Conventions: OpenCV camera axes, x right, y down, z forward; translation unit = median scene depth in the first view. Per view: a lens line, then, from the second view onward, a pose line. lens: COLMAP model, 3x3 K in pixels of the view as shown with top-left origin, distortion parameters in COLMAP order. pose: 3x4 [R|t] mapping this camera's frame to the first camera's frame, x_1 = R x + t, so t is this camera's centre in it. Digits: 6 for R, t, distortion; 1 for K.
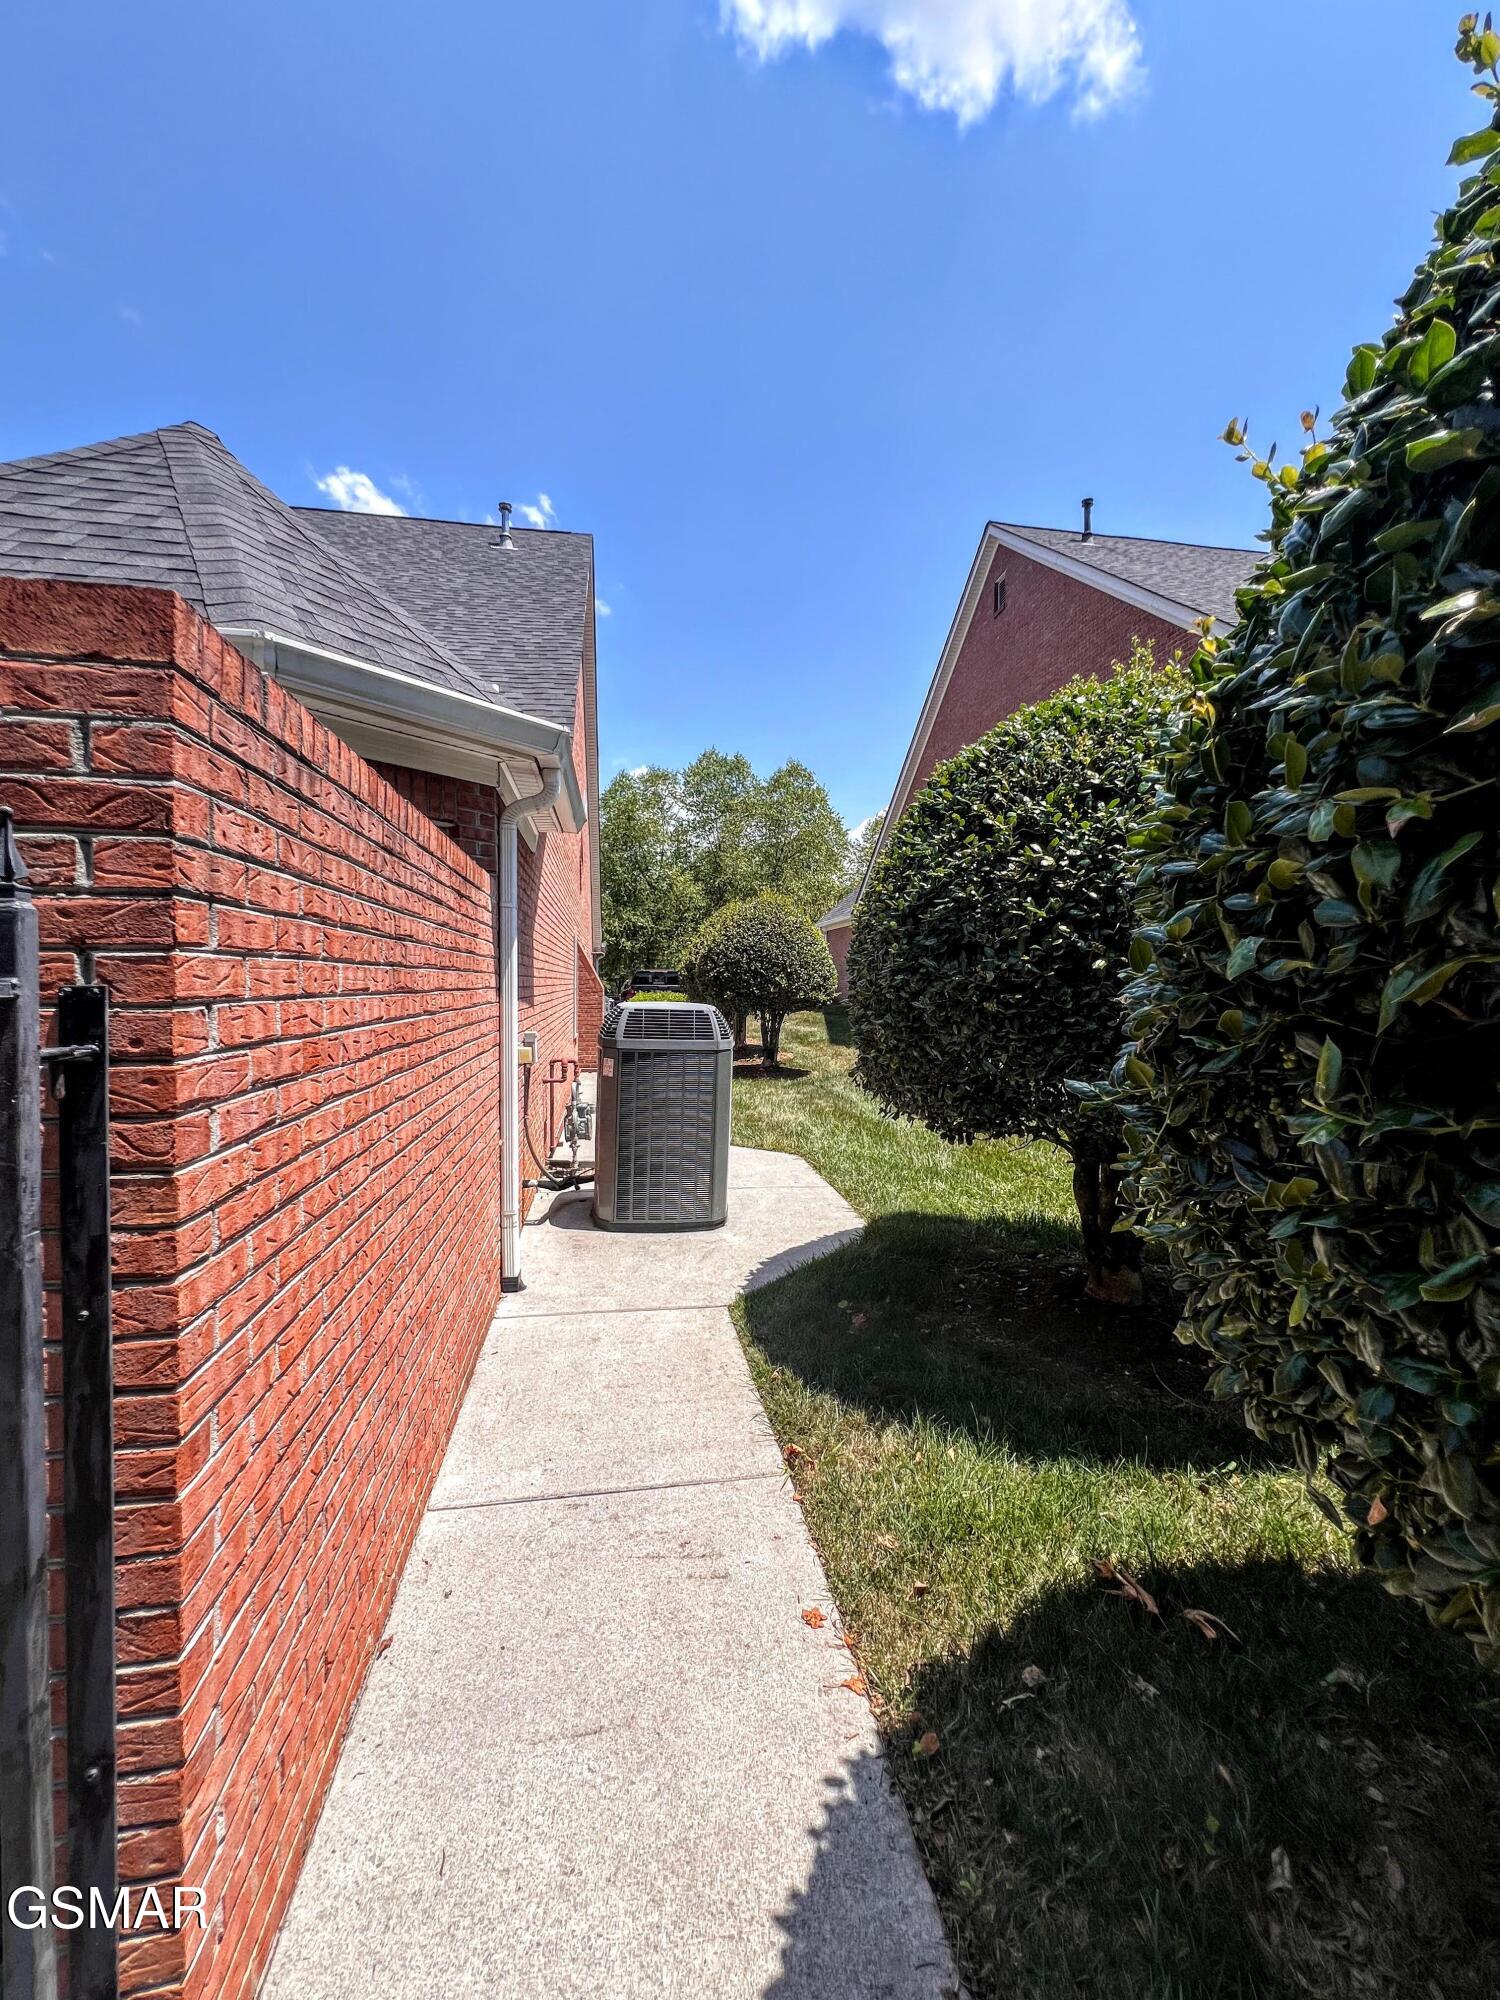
lens RADIAL K [[807.9, 0, 750.0], [0, 807.9, 1000.0], [0, 0, 1]] dist [-0.001204, -0.000139]
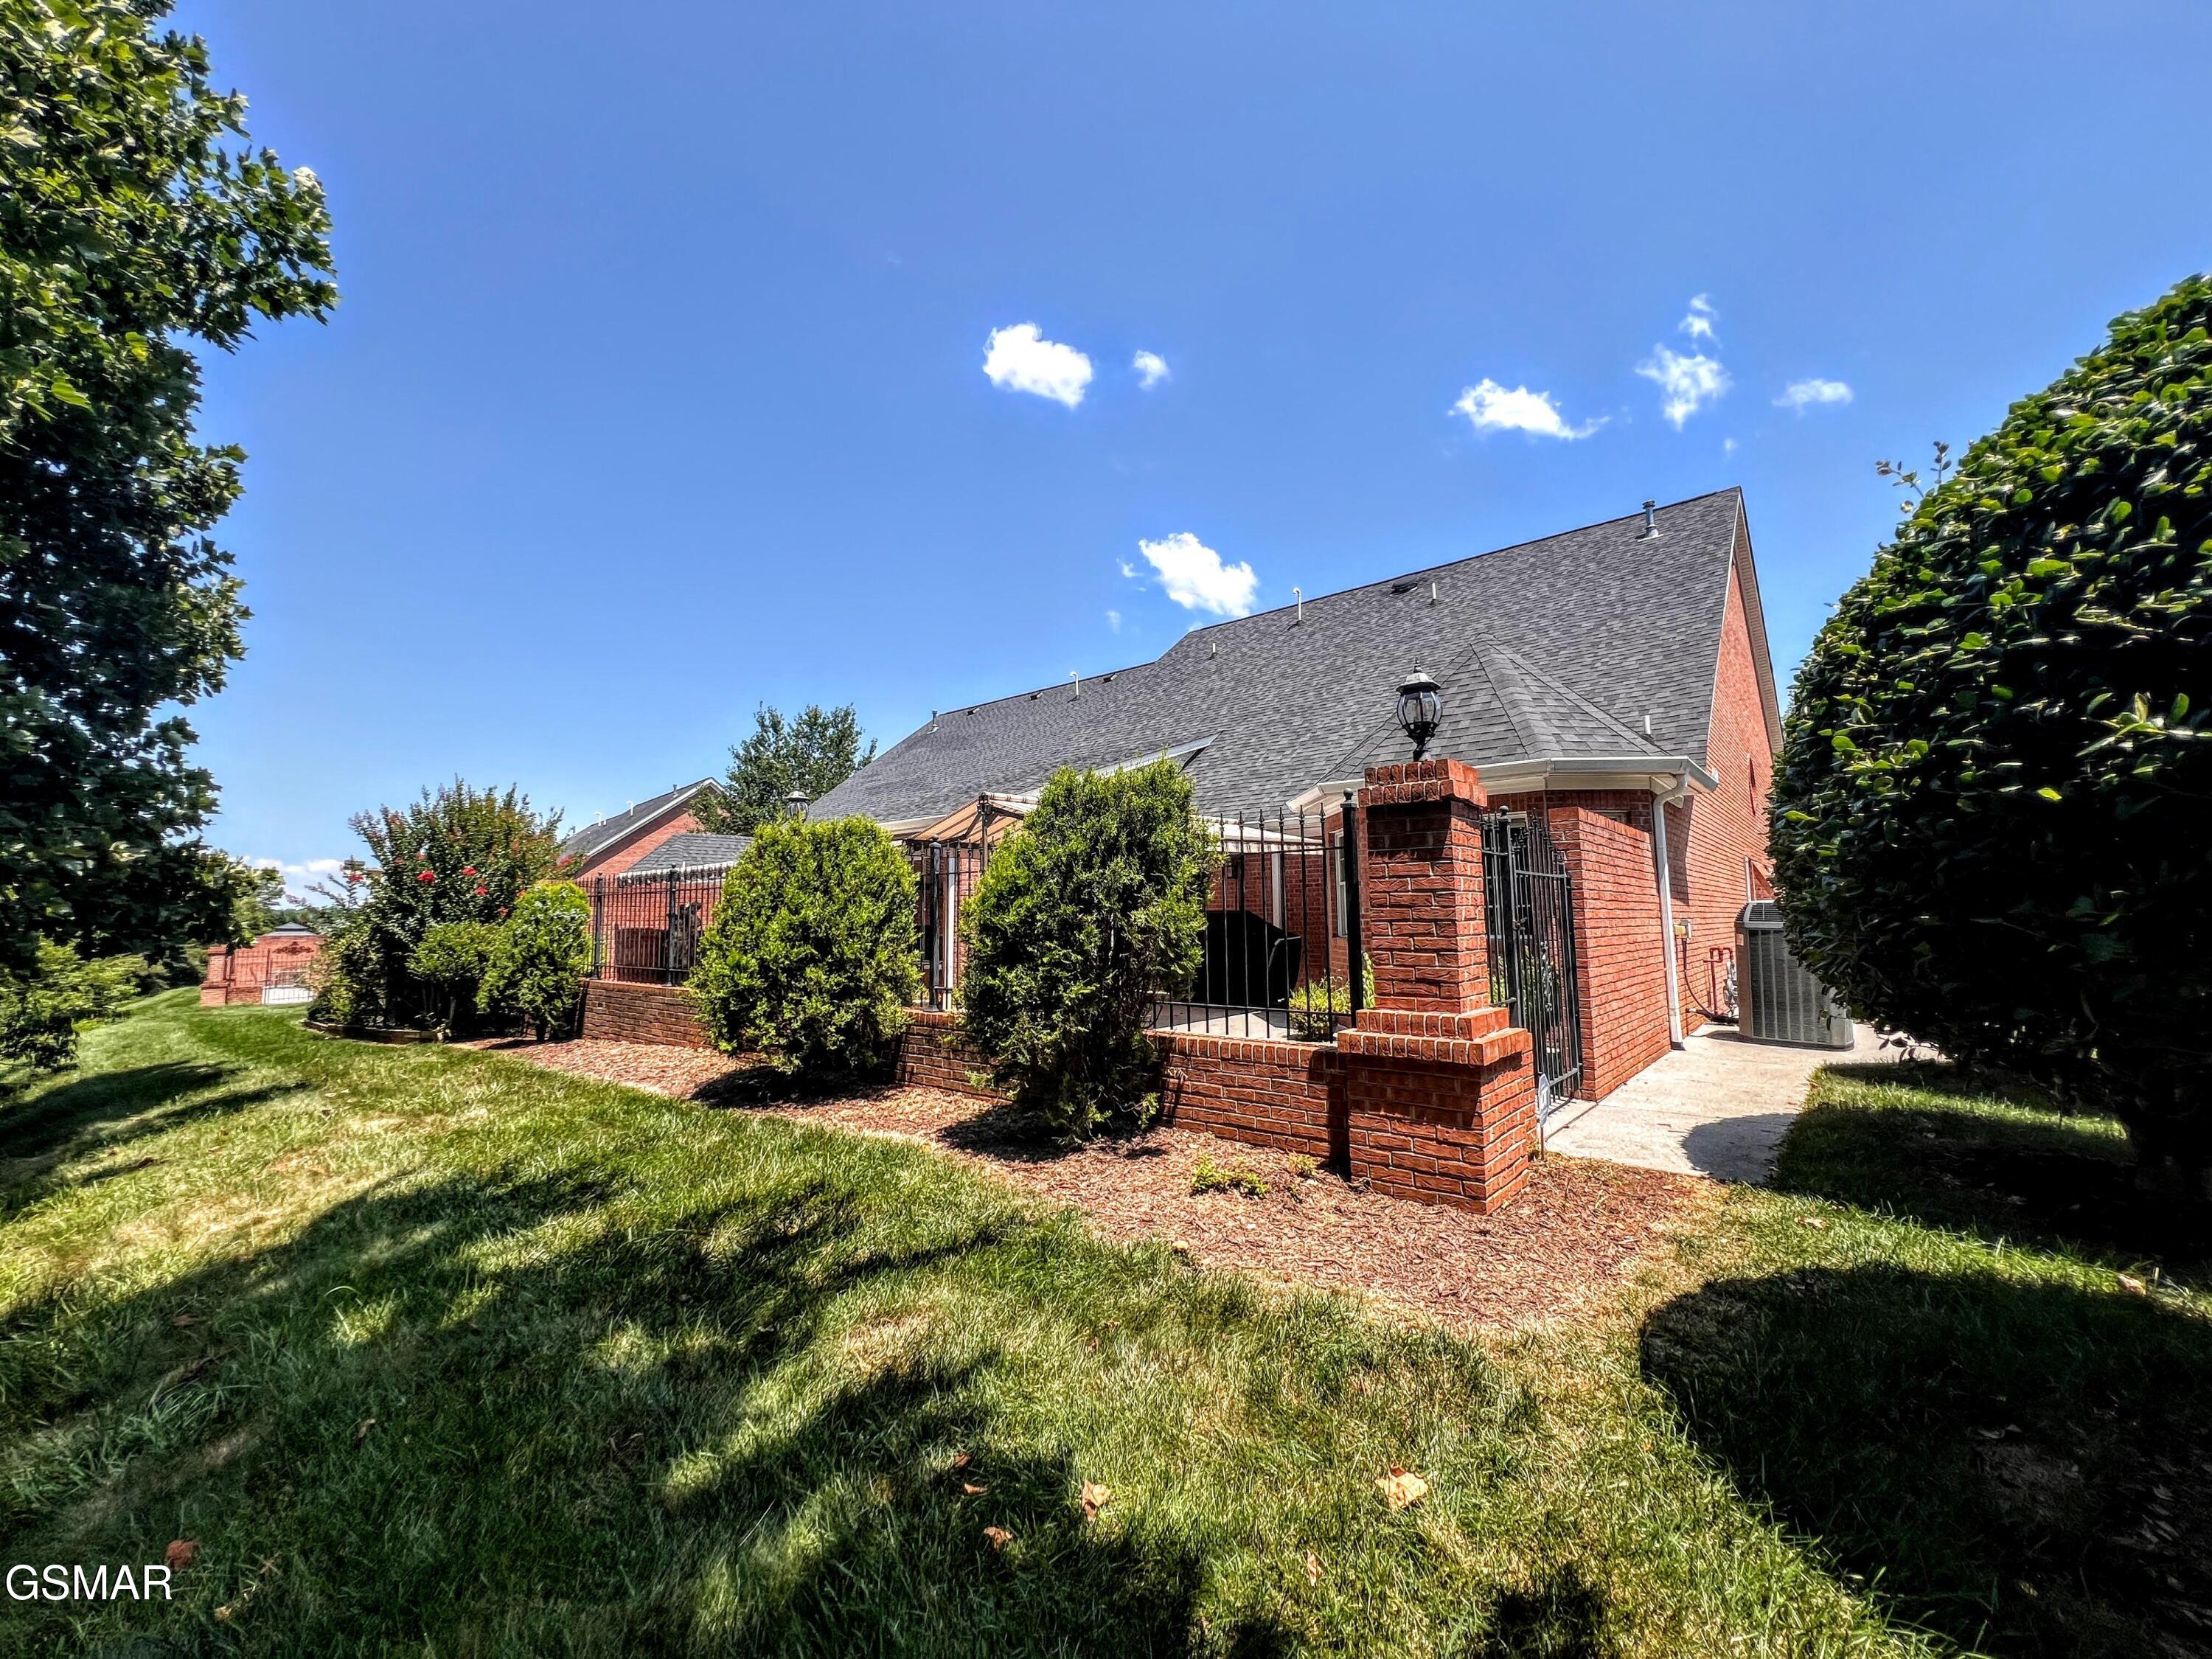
lens RADIAL K [[893.5, 0, 1106.0], [0, 893.5, 829.5], [0, 0, 1]] dist [-0.001204, -0.000139]
pose [[0.641216, -0.088880, -0.762195, 0.612235], [-0.005465, 0.992715, -0.120359, 0.135890], [0.767341, 0.081342, 0.636060, -1.756842]]
